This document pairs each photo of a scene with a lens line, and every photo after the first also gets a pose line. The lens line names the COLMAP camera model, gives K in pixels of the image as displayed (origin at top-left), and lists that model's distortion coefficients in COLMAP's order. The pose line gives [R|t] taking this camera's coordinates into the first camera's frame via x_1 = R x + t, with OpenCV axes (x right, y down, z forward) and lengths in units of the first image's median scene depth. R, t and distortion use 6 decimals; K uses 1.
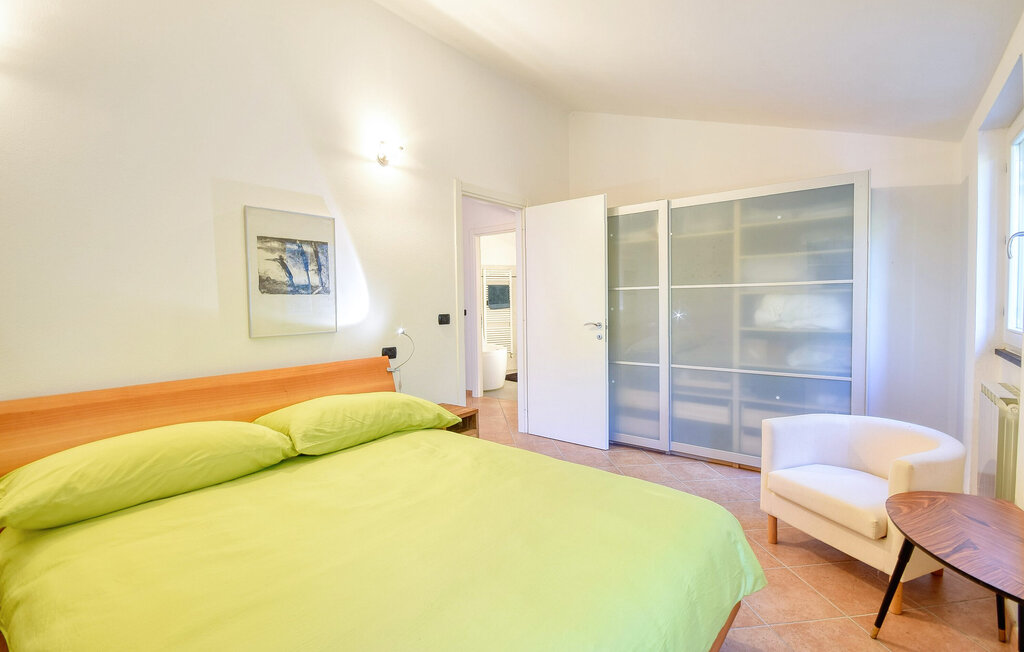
lens RADIAL K [[443.2, 0, 512.0], [0, 443.2, 326.0], [0, 0, 1]] dist [-0.000562, -0.000520]
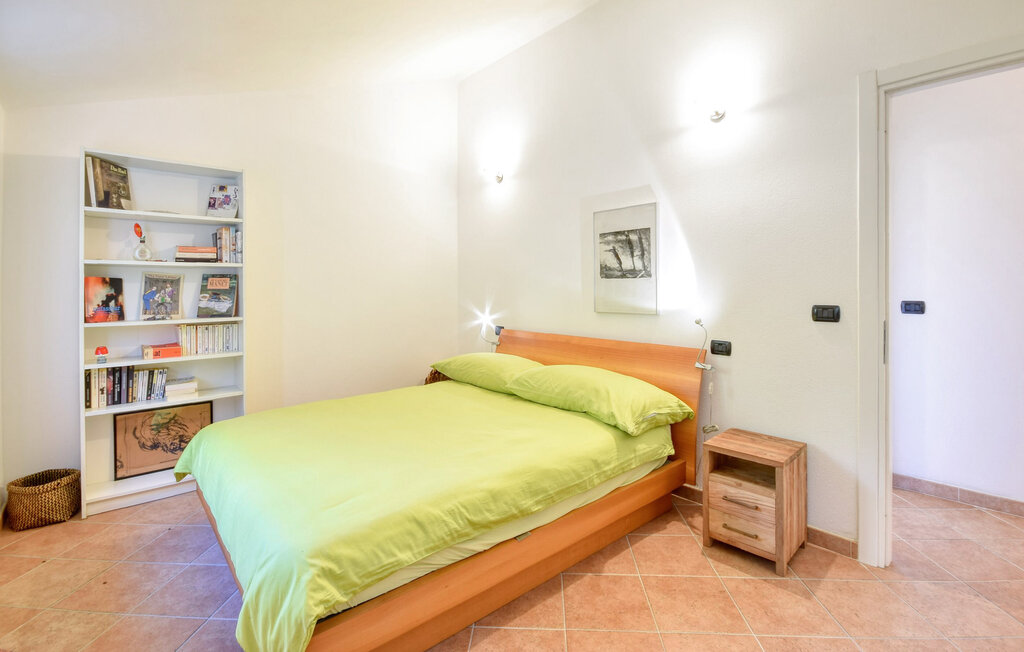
lens RADIAL K [[478.3, 0, 511.9], [0, 478.3, 288.4], [0, 0, 1]] dist [0.000358, -0.000082]
pose [[-0.171347, 0.019738, -0.985013, 0.773715], [-0.045049, 0.998597, 0.027847, -0.065757], [0.984180, 0.049145, -0.170218, 0.914707]]
